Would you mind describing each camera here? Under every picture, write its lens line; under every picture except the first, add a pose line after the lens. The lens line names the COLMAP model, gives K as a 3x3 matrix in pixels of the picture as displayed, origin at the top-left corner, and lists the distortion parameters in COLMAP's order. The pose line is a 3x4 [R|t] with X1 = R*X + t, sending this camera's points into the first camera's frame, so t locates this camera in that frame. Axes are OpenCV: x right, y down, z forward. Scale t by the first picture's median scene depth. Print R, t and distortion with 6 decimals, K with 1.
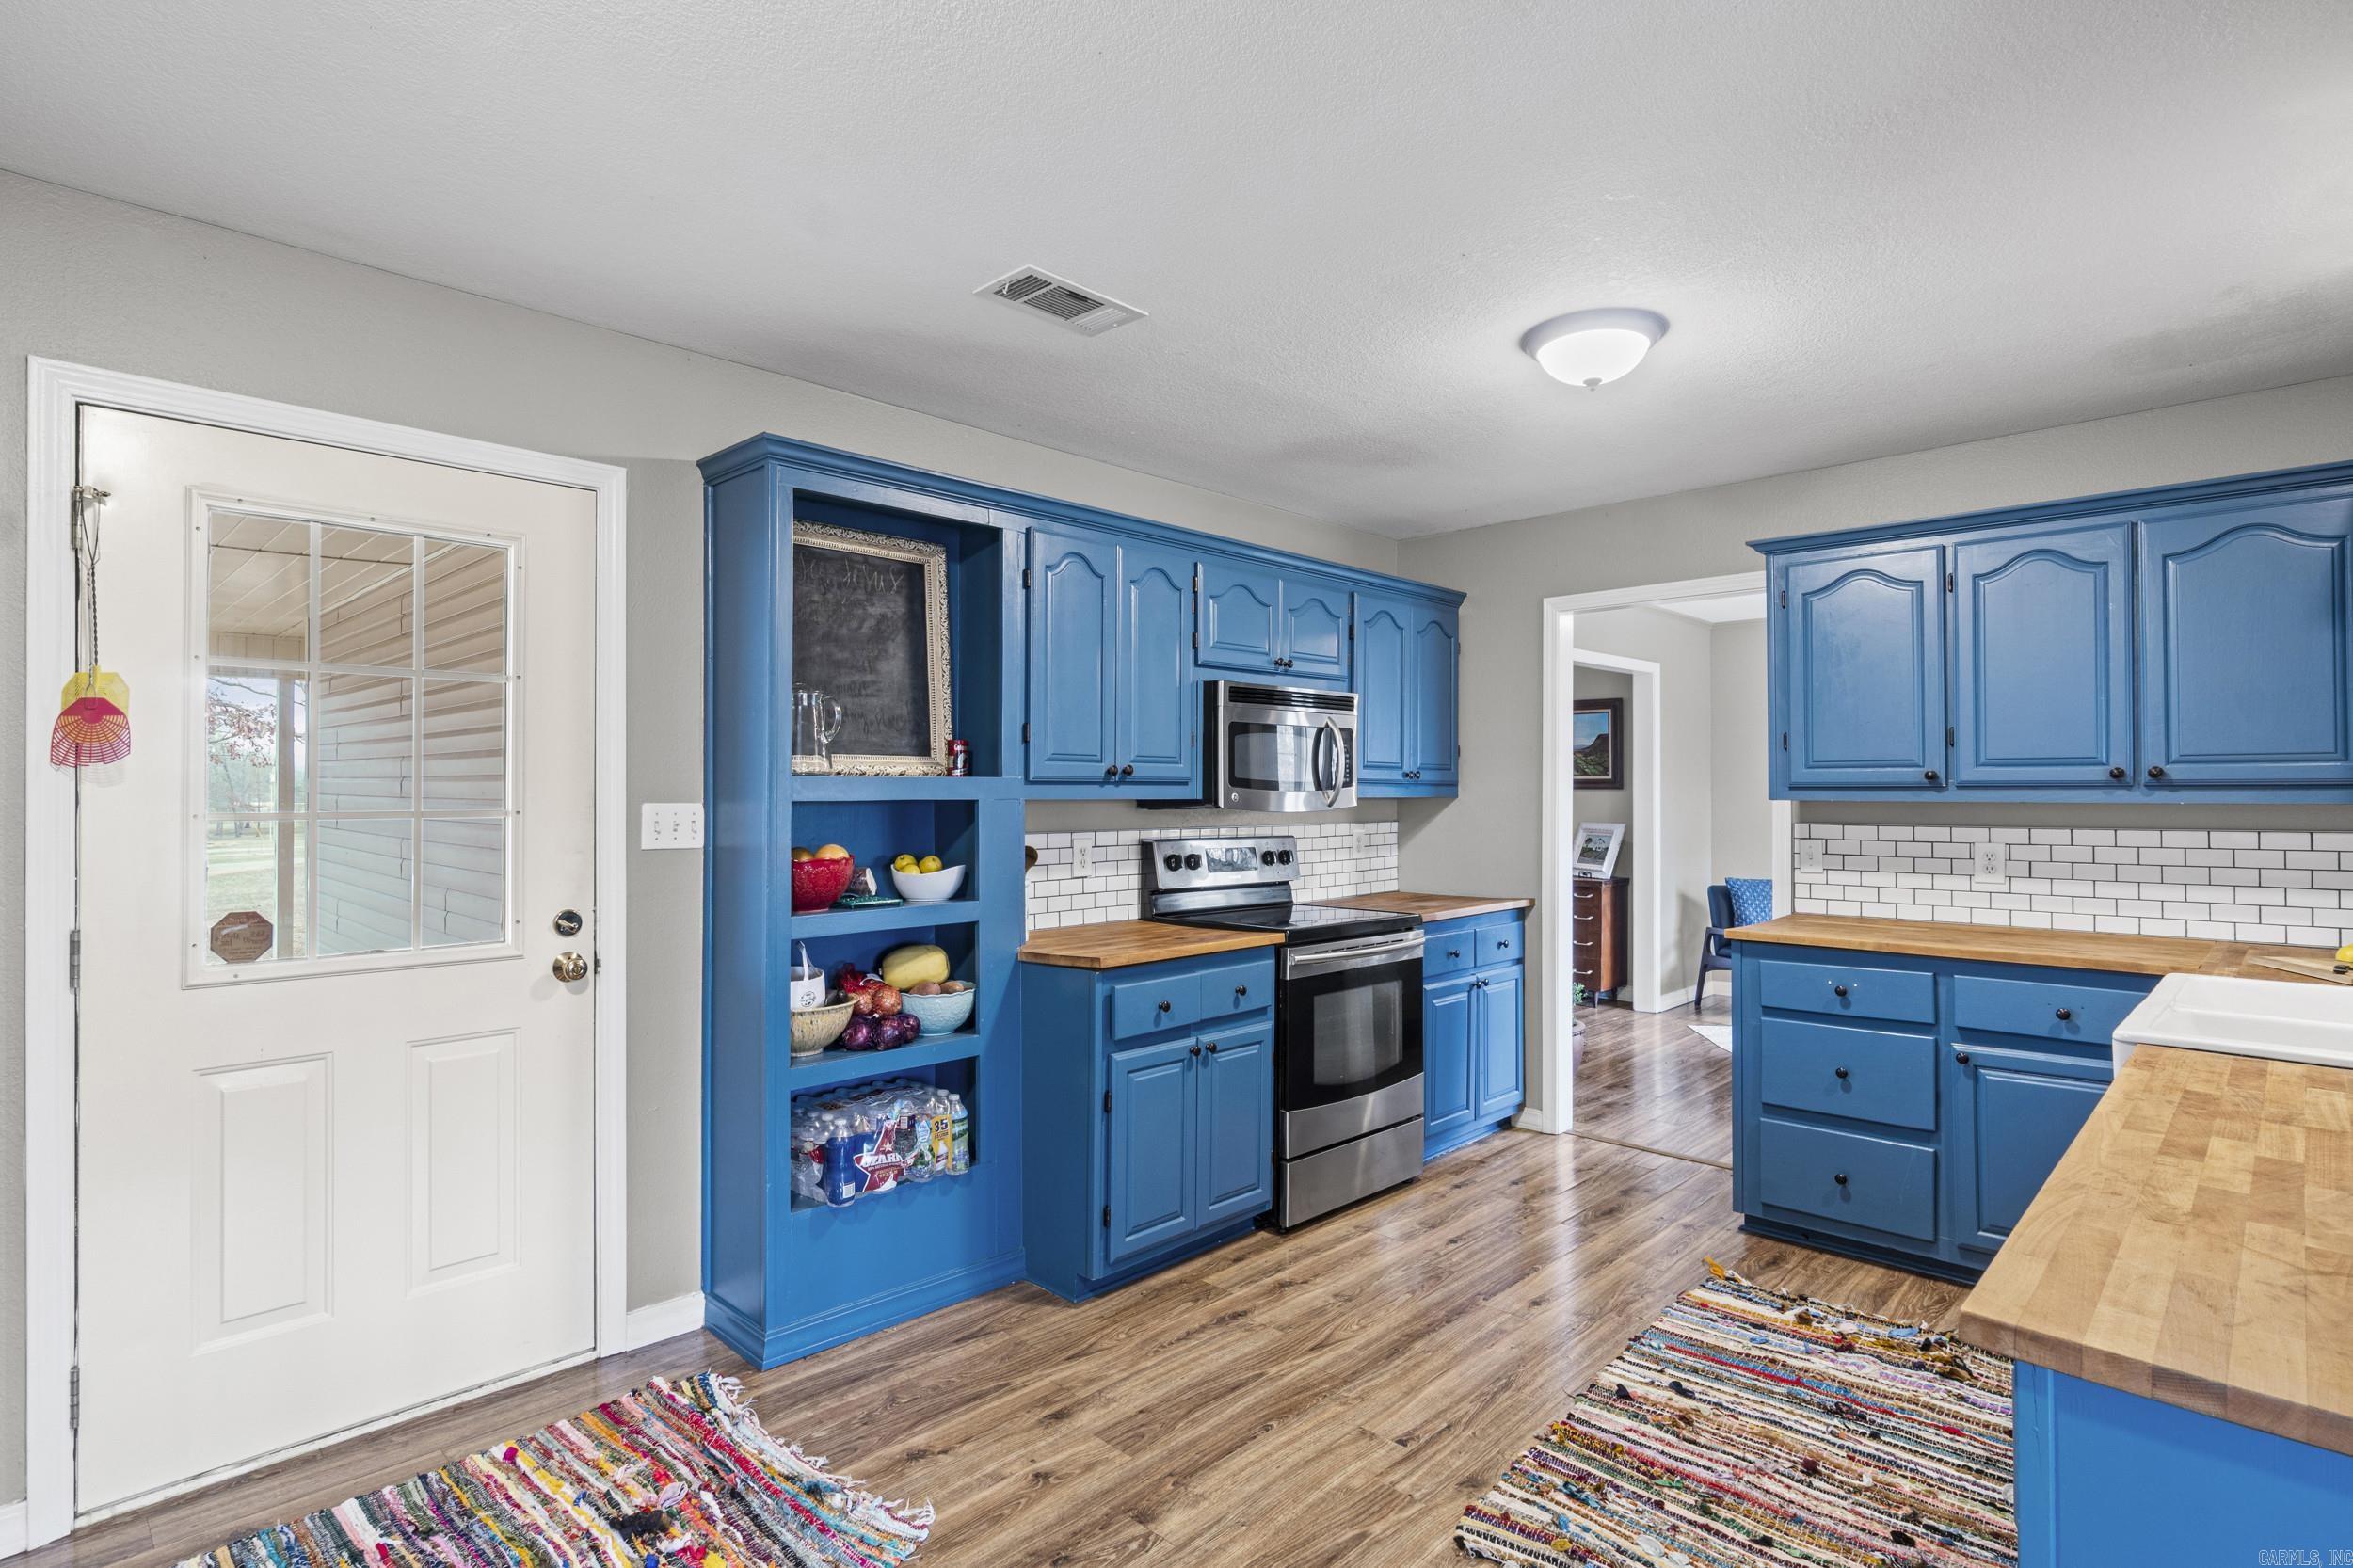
lens RADIAL K [[1182.2, 0, 1161.0], [0, 1182.2, 772.9], [0, 0, 1]] dist [-0.006139, -0.000565]
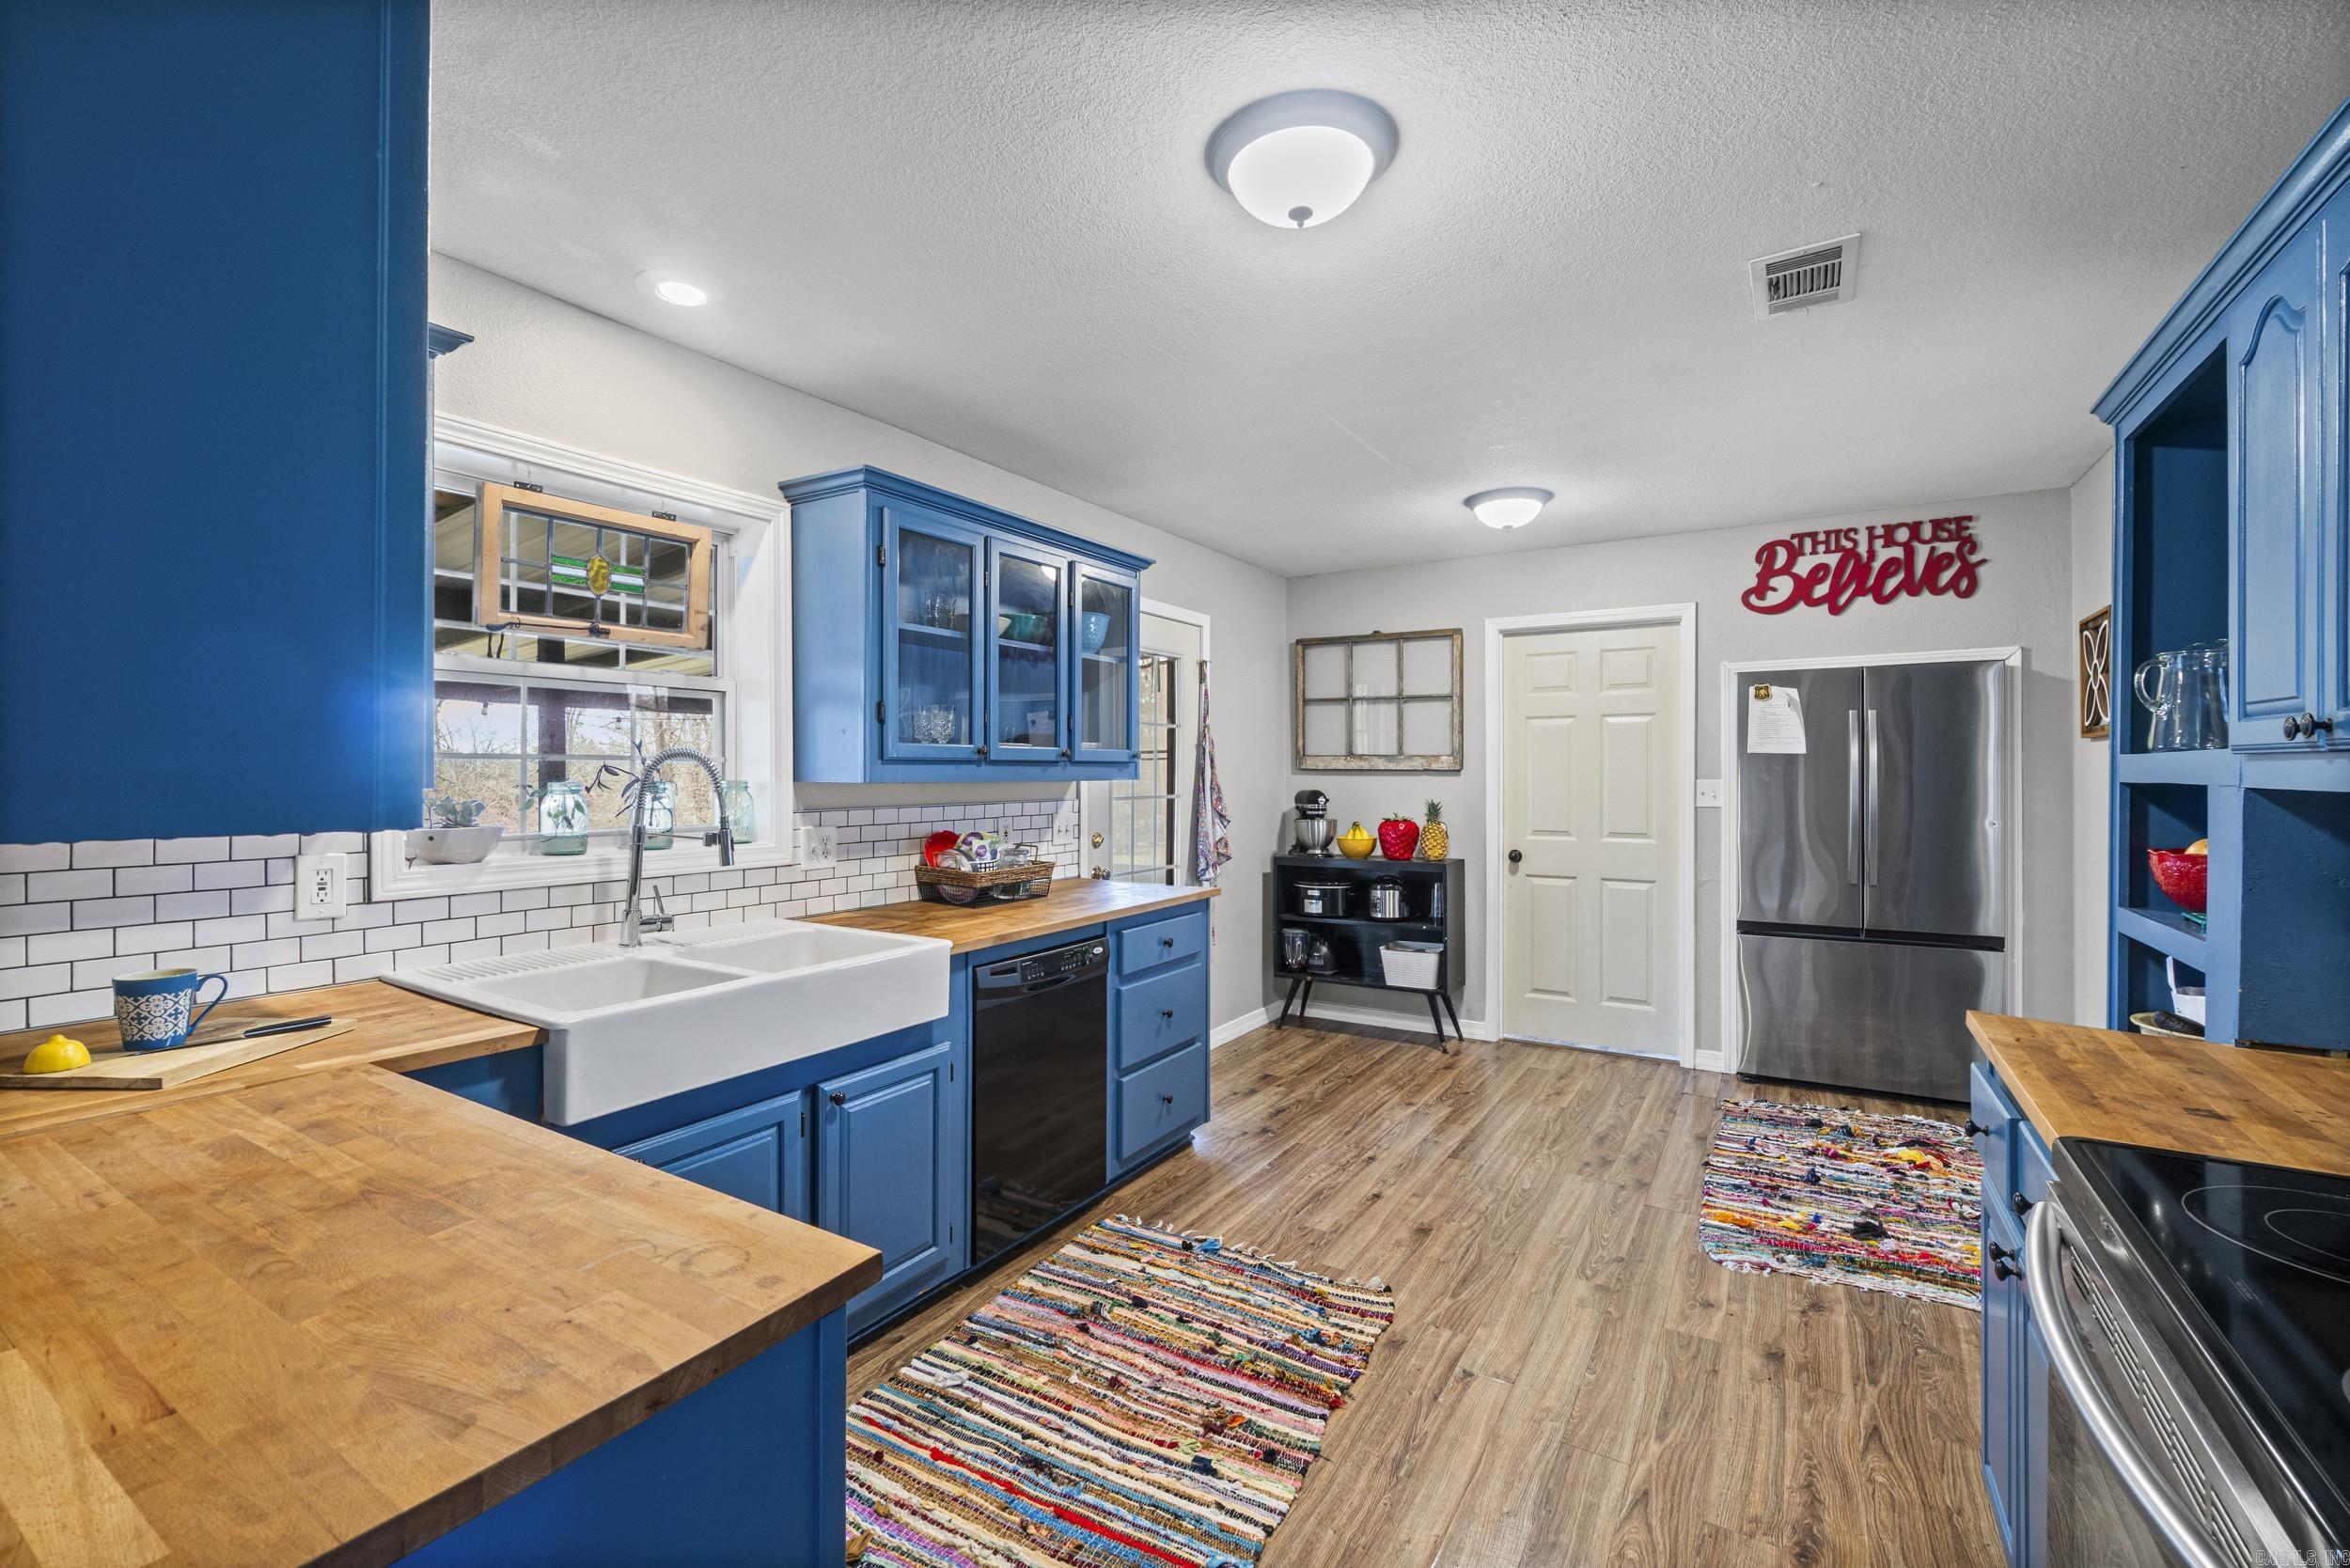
lens RADIAL K [[1019.4, 0, 1179.1], [0, 1019.4, 779.3], [0, 0, 1]] dist [-0.001098, -0.000051]
pose [[-0.972364, 0.002034, -0.233460, 0.689337], [0.004384, 0.999945, -0.009549, 0.031930], [0.233428, -0.010309, -0.972320, 1.880768]]
